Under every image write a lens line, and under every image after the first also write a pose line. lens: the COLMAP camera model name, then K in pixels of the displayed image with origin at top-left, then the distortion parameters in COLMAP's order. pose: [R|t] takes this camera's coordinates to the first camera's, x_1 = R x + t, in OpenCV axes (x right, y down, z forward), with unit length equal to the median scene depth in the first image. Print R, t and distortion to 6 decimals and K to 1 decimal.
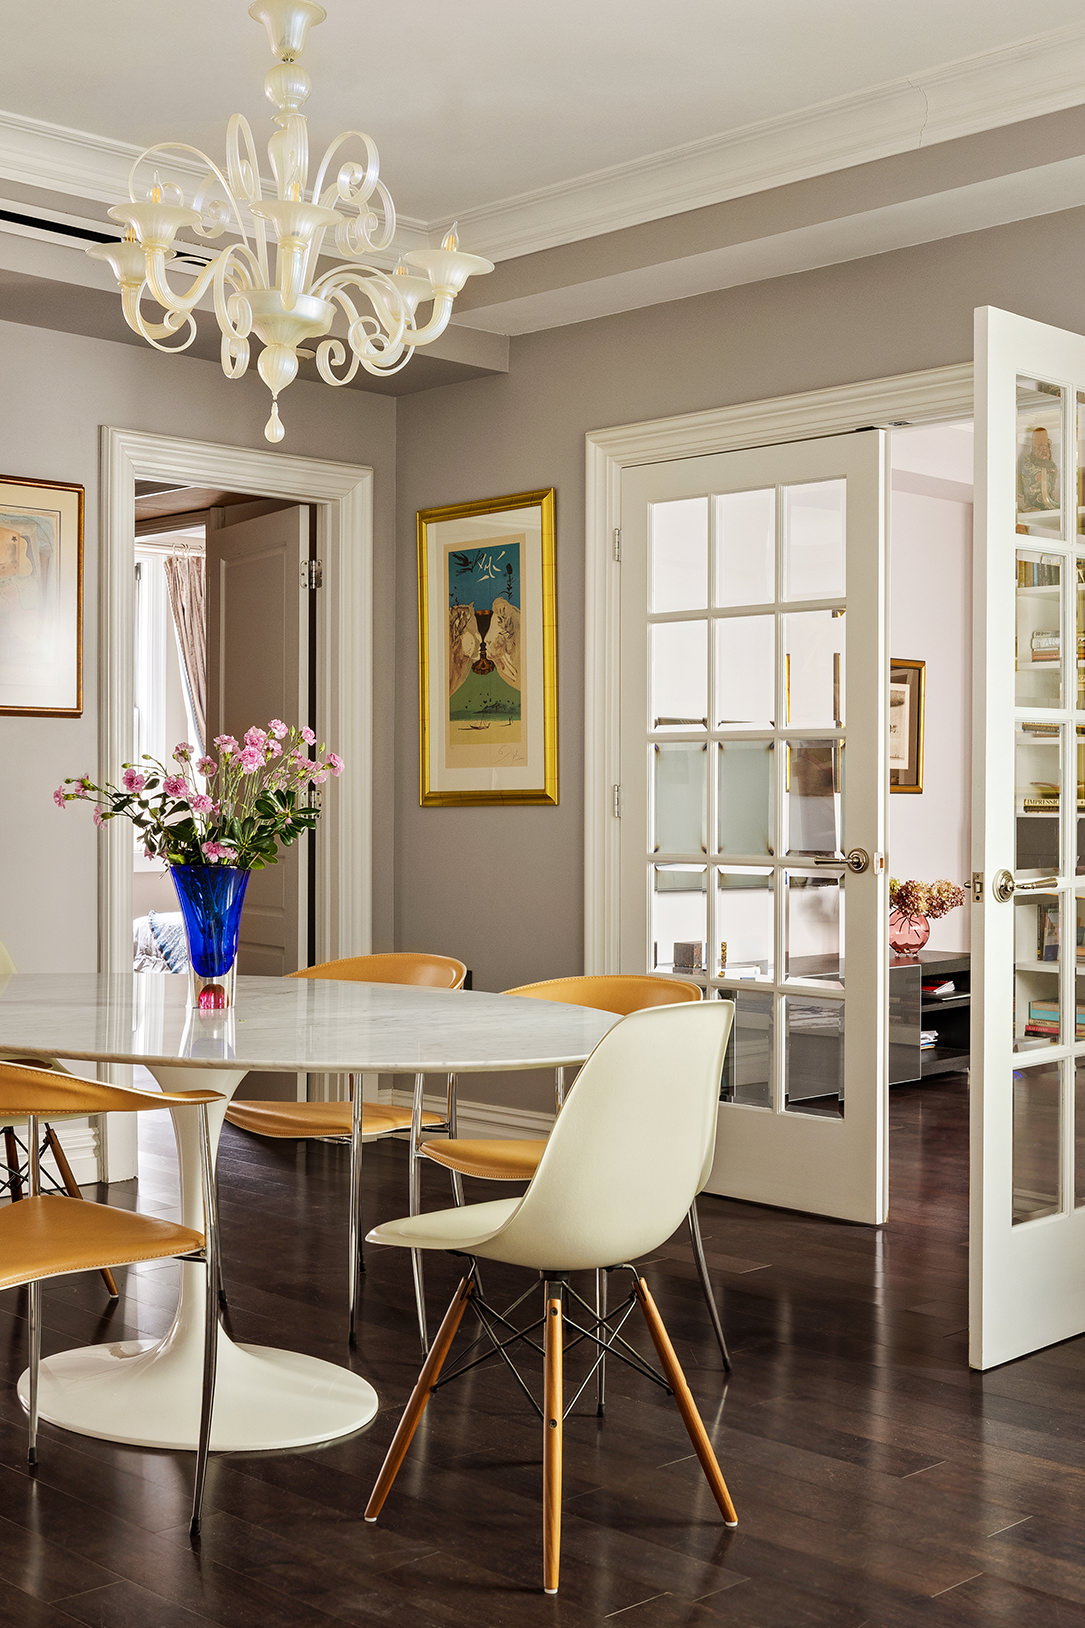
lens RADIAL K [[2005.3, 0, 542.5], [0, 2005.3, 814.0], [0, 0, 1]] dist [0.012449, -0.010276]
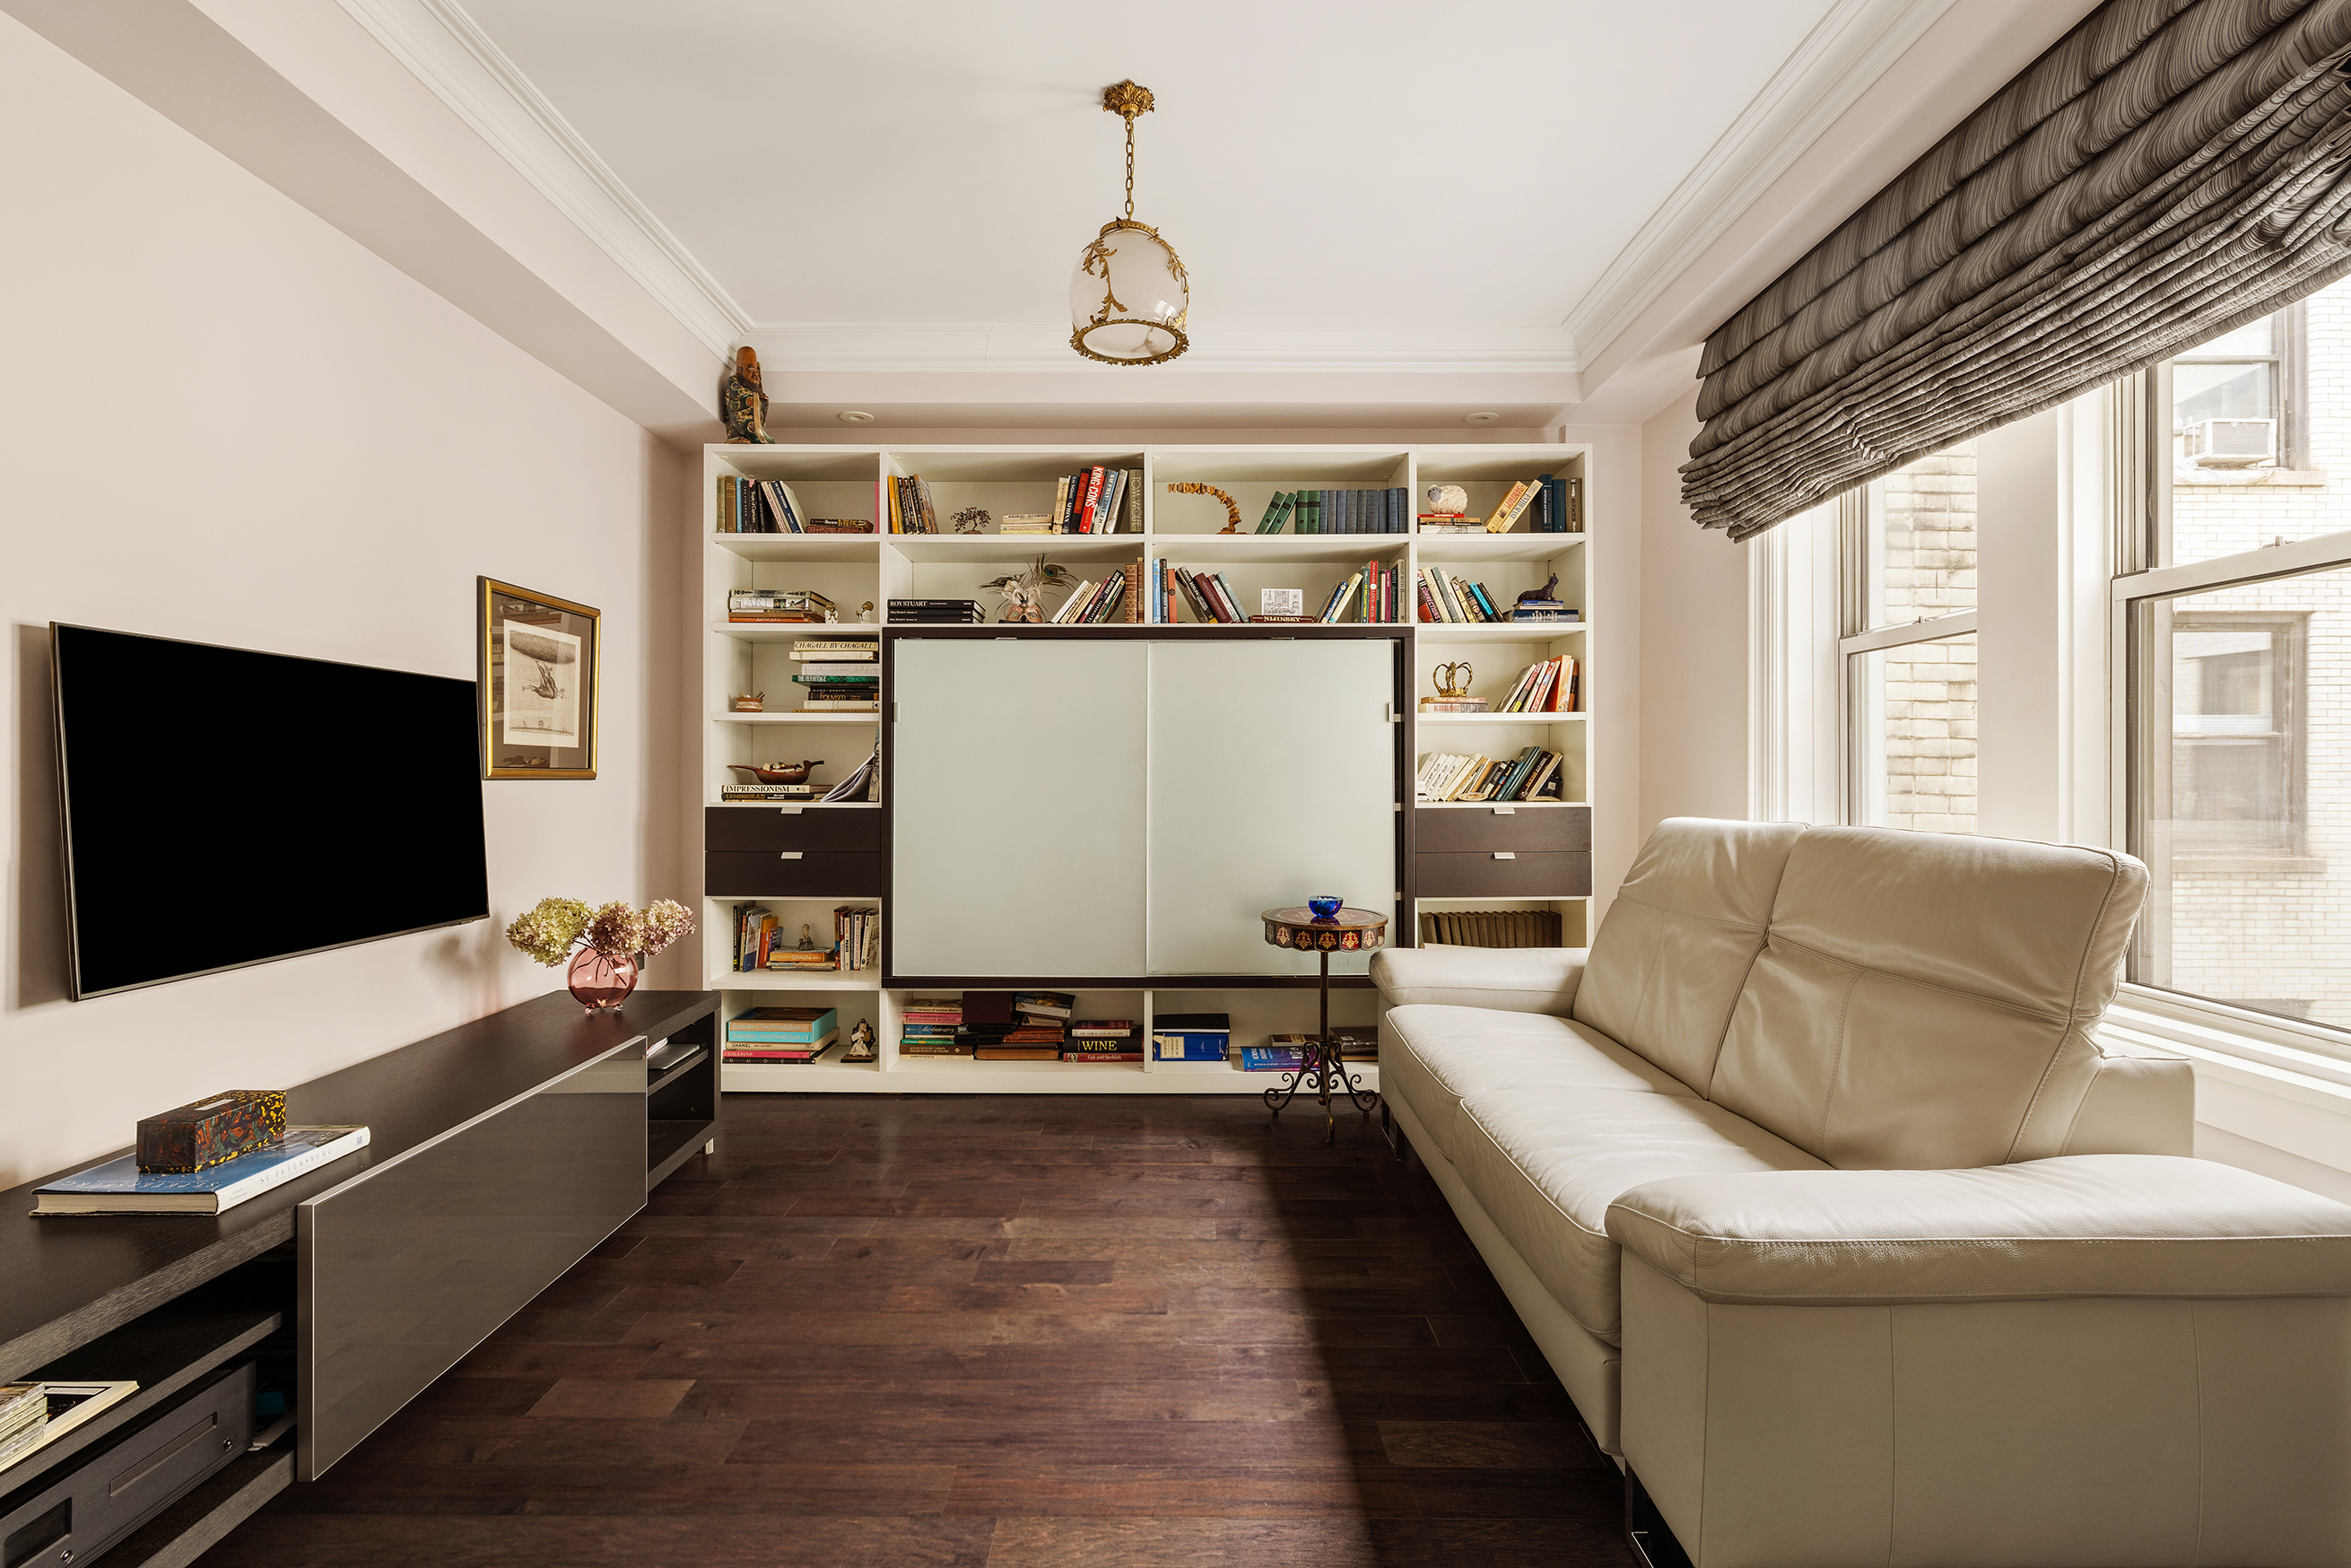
lens RADIAL K [[1124.8, 0, 1175.5], [0, 1124.8, 784.0], [0, 0, 1]] dist [0.000626, 0.000043]
pose [[0.711771, -0.002636, 0.702407, 0.043270], [-0.001009, 0.999988, 0.004775, -0.010790], [-0.702411, -0.004107, 0.711760, 0.538188]]
